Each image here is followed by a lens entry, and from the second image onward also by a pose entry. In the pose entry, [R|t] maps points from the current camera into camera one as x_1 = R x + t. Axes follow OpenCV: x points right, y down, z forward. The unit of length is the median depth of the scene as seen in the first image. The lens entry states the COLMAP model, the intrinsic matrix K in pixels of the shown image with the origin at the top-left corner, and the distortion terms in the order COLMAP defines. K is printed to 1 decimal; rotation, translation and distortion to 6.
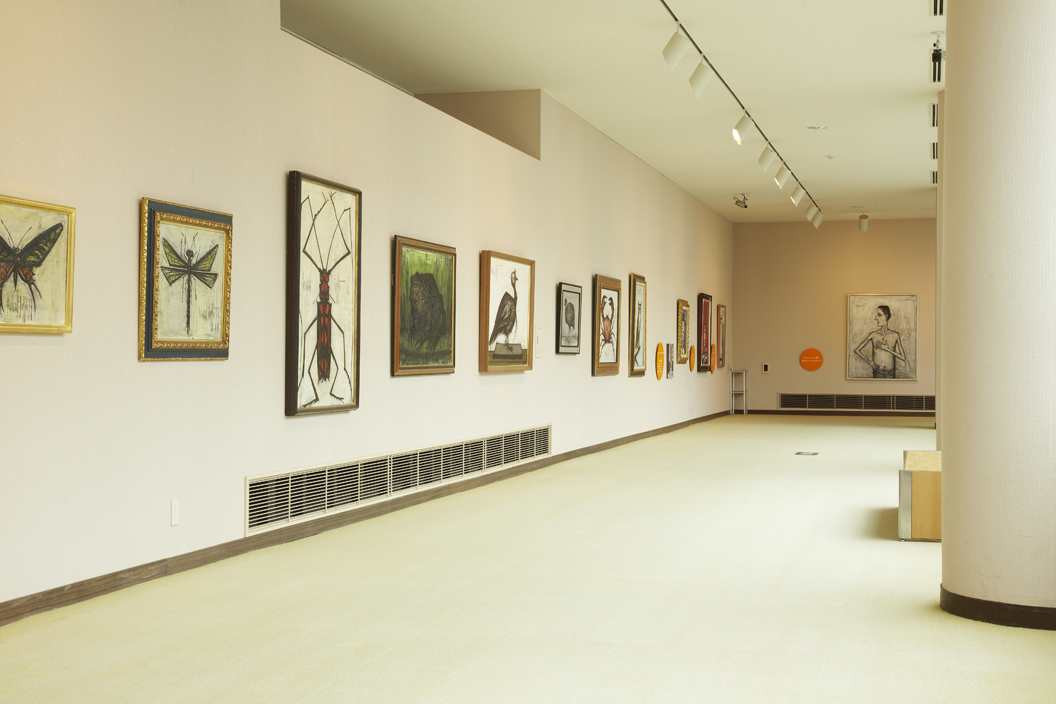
lens RADIAL K [[1607.1, 0, 529.3], [0, 1607.1, 350.0], [0, 0, 1]] dist [0.023232, 0.000000]
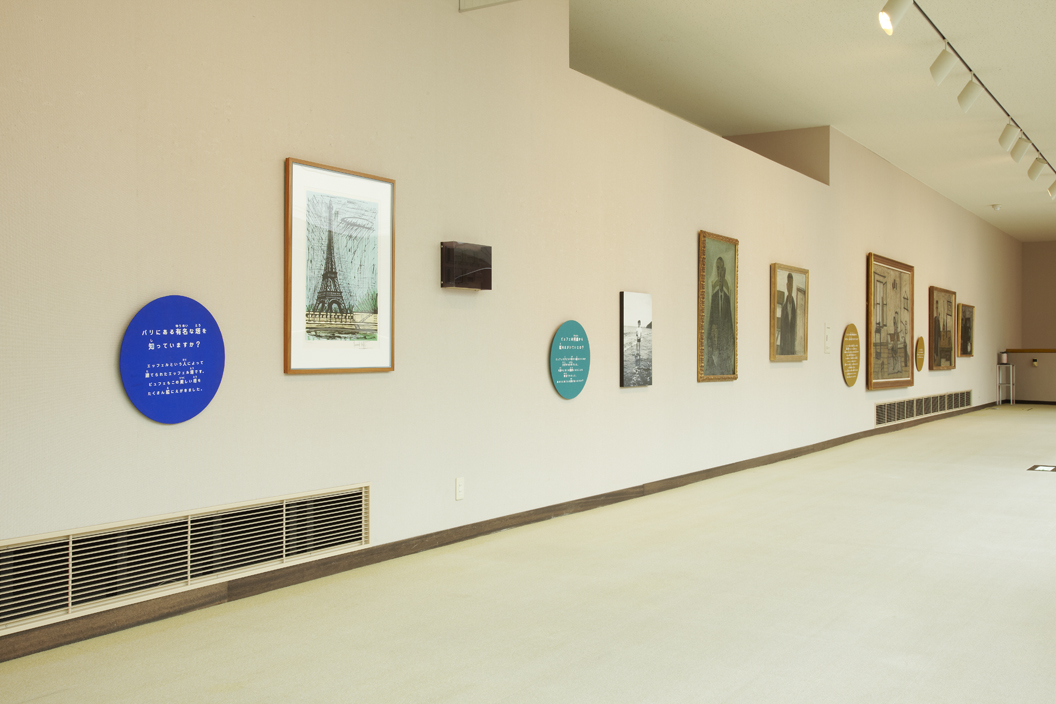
lens RADIAL K [[1181.1, 0, 519.5], [0, 1181.1, 351.0], [0, 0, 1]] dist [0.020805, 0.000000]
pose [[0.961994, 0.000762, -0.273068, 0.106280], [-0.000002, 0.999996, 0.002784, 0.002484], [0.273069, -0.002678, 0.961991, 0.436500]]
